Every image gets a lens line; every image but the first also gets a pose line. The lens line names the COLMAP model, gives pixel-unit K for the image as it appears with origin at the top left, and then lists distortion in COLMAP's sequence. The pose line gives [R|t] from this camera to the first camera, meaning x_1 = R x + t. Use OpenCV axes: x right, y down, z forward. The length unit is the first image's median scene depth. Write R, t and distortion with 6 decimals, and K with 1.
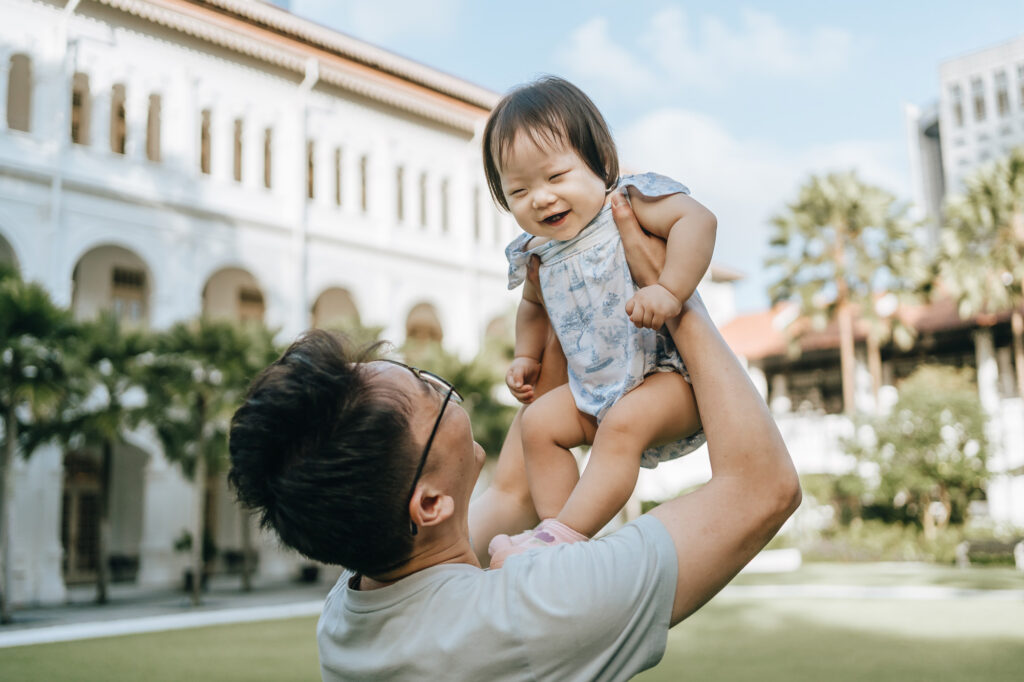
lens RADIAL K [[1046.4, 0, 512.1], [0, 1046.4, 335.7], [0, 0, 1]] dist [-0.005670, 0.000000]
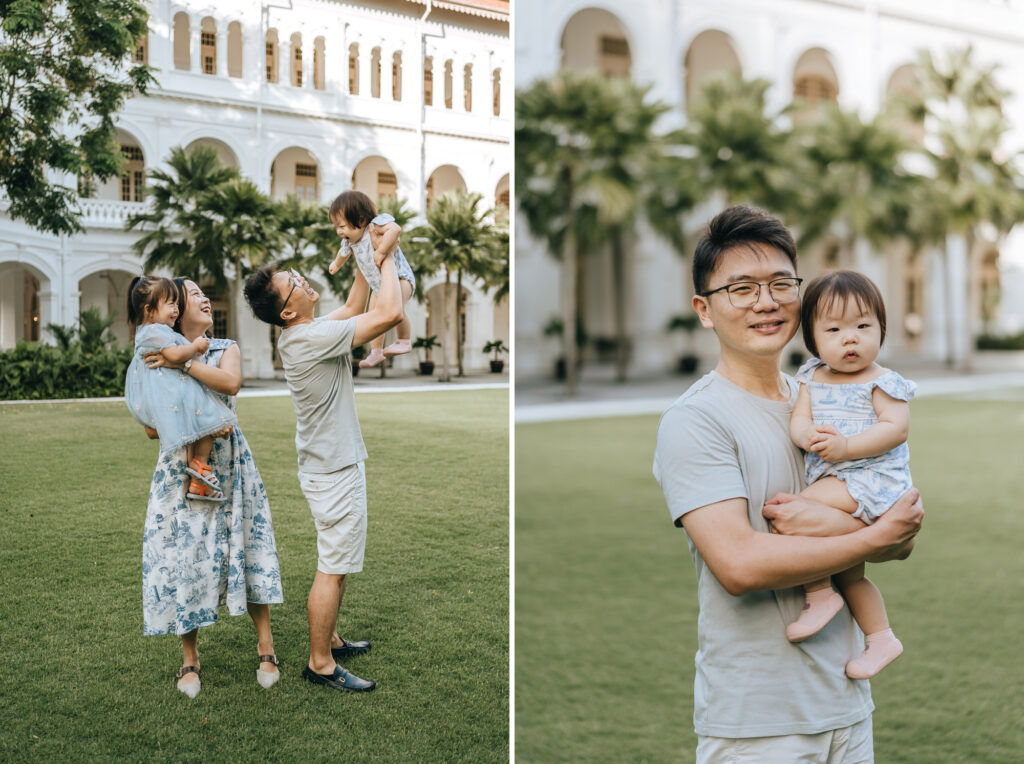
lens RADIAL K [[1632.7, 0, 512.5], [0, 1632.7, 382.3], [0, 0, 1]] dist [-0.036215, 0.000000]
pose [[0.907132, 0.056342, -0.417058, 0.871473], [0.042594, 0.973617, 0.224176, -0.263153], [0.418686, -0.221121, 0.880799, -0.981433]]
